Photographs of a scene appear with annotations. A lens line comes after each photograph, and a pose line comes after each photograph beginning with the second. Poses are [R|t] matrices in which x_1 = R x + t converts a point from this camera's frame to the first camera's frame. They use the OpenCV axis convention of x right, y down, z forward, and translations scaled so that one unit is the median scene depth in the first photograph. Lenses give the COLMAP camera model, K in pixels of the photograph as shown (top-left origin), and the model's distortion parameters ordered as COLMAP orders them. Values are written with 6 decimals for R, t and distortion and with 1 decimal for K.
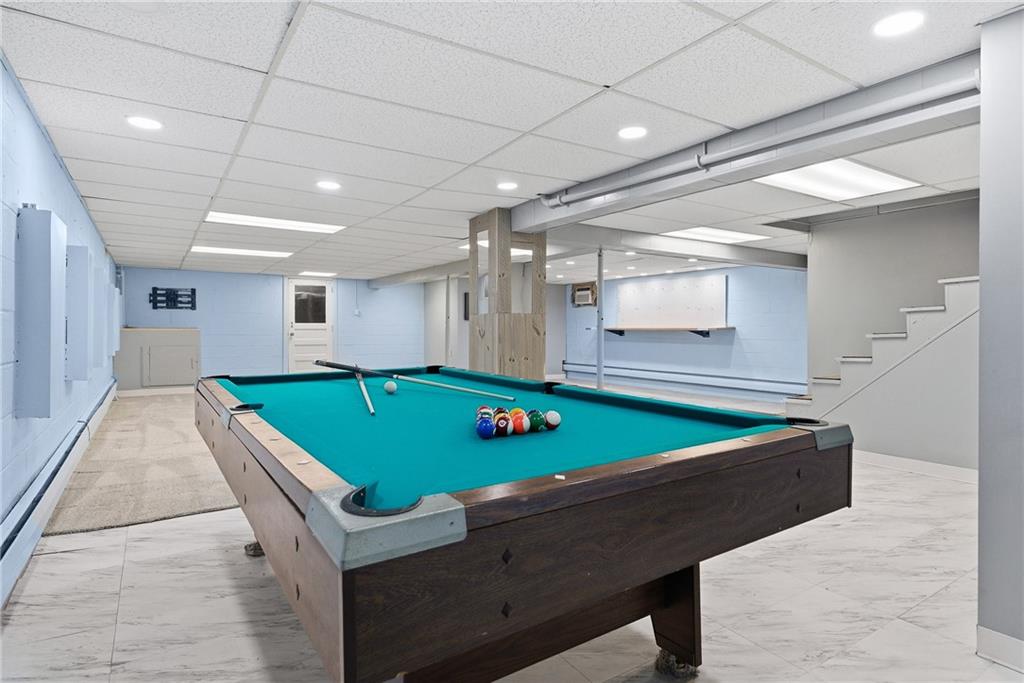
lens RADIAL K [[544.8, 0, 510.8], [0, 544.8, 335.0], [0, 0, 1]] dist [0.023198, -0.000644]
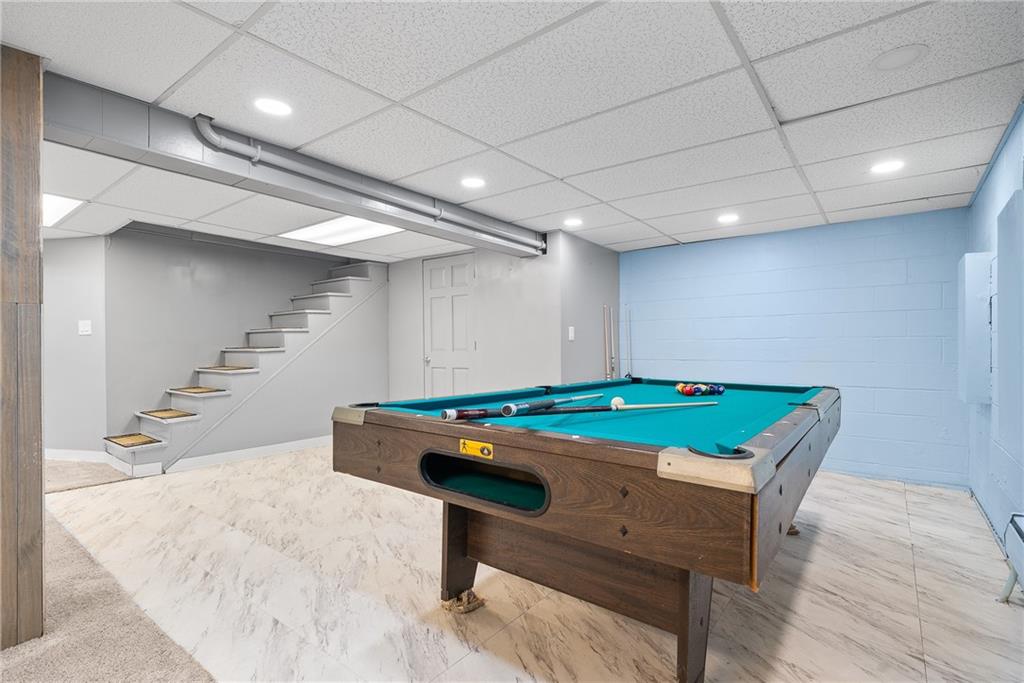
lens RADIAL K [[480.1, 0, 510.9], [0, 480.1, 346.0], [0, 0, 1]] dist [0.000988, 0.000782]
pose [[-0.320488, -0.000898, 0.947252, -1.138521], [0.004850, 0.999985, 0.002589, -0.005579], [-0.947240, 0.005424, -0.320479, 1.735982]]
